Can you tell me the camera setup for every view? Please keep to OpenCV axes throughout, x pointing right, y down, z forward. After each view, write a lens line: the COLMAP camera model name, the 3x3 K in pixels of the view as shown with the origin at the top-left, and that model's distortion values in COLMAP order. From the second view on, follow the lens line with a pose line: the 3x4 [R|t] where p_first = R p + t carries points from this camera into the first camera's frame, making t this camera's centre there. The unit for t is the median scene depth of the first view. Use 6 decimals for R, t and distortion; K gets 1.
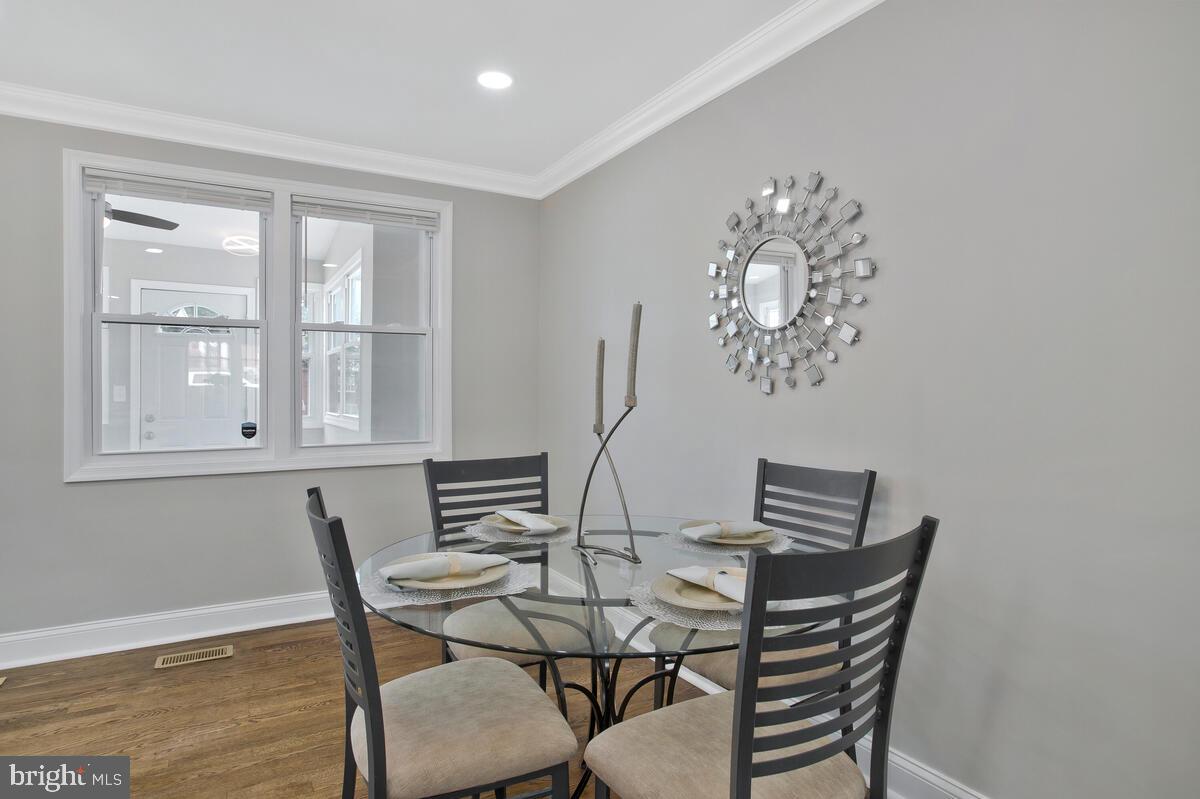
lens RADIAL K [[666.4, 0, 614.5], [0, 666.4, 374.1], [0, 0, 1]] dist [-0.036129, 0.008499]
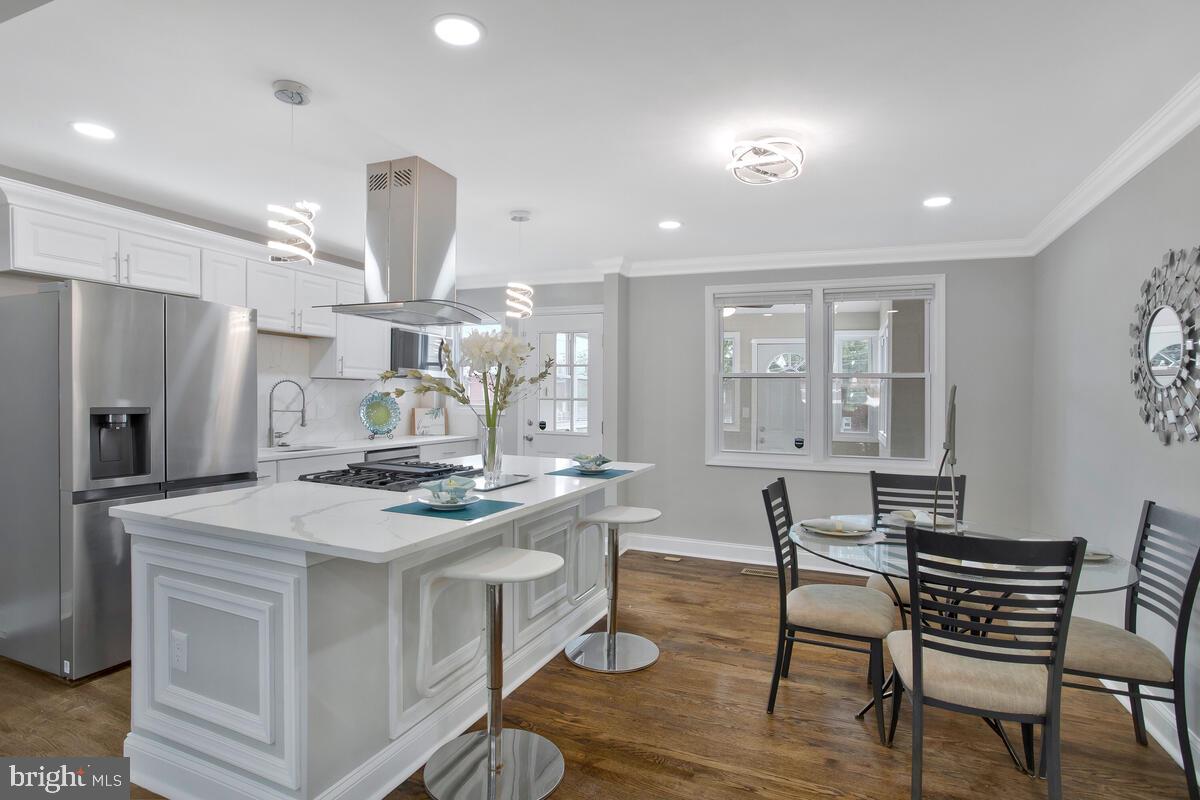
lens RADIAL K [[616.9, 0, 581.6], [0, 616.9, 385.8], [0, 0, 1]] dist [-0.066114, 0.018831]
pose [[0.580549, -0.002795, -0.814221, 0.452422], [0.001882, 0.999996, -0.002091, -0.066995], [0.814223, -0.000318, 0.580552, -0.368710]]
